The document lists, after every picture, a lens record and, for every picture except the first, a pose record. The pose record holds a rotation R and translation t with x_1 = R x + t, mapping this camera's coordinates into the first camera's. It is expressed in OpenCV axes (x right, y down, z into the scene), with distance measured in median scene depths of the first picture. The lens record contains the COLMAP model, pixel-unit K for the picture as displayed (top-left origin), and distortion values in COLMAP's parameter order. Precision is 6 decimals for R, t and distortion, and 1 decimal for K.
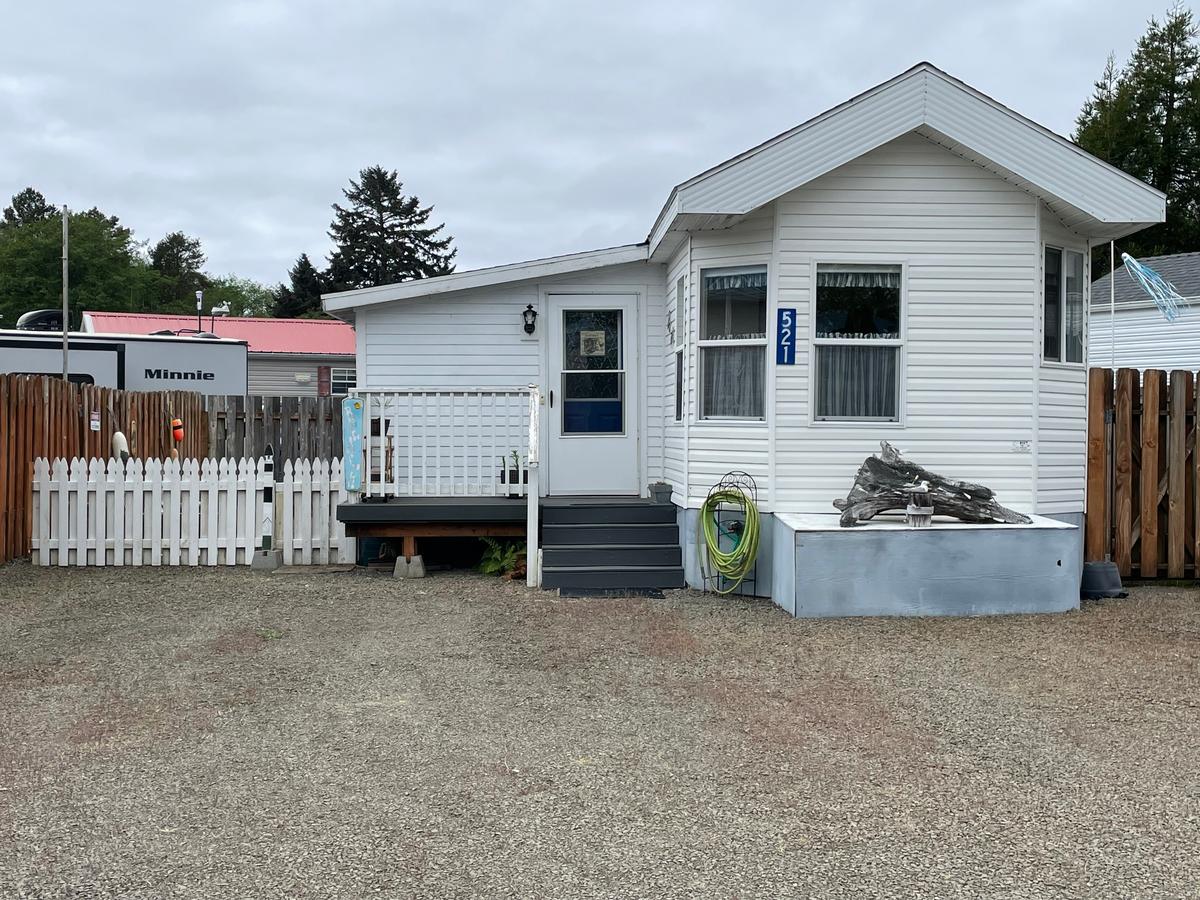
lens RADIAL K [[1504.2, 0, 599.7], [0, 1504.2, 447.8], [0, 0, 1]] dist [-0.002856, 0.000000]
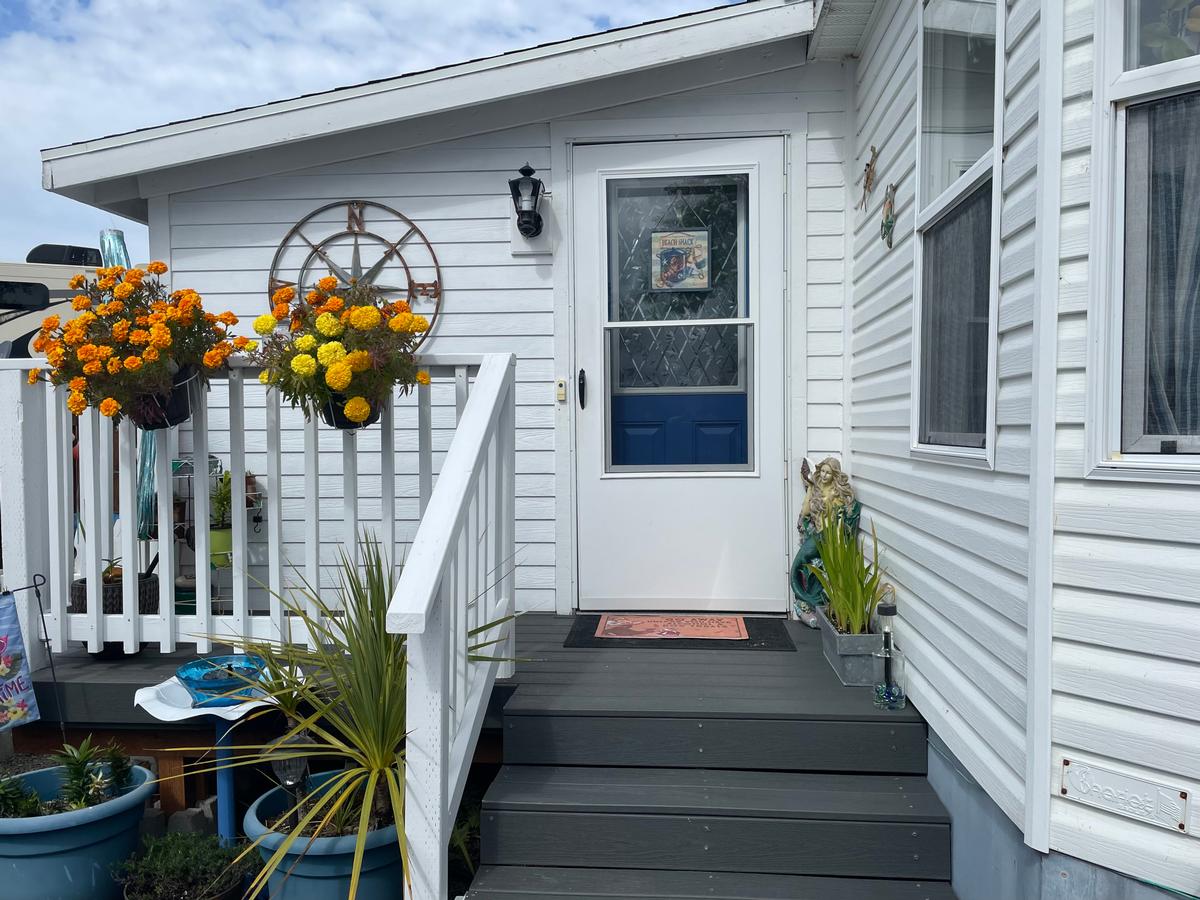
lens RADIAL K [[1043.7, 0, 603.7], [0, 1043.7, 454.0], [0, 0, 1]] dist [0.003893, 0.000090]
pose [[0.989421, -0.005723, -0.144960, 0.017171], [0.007480, 0.999905, 0.011581, -0.017257], [0.144880, -0.012542, 0.989370, 0.704065]]
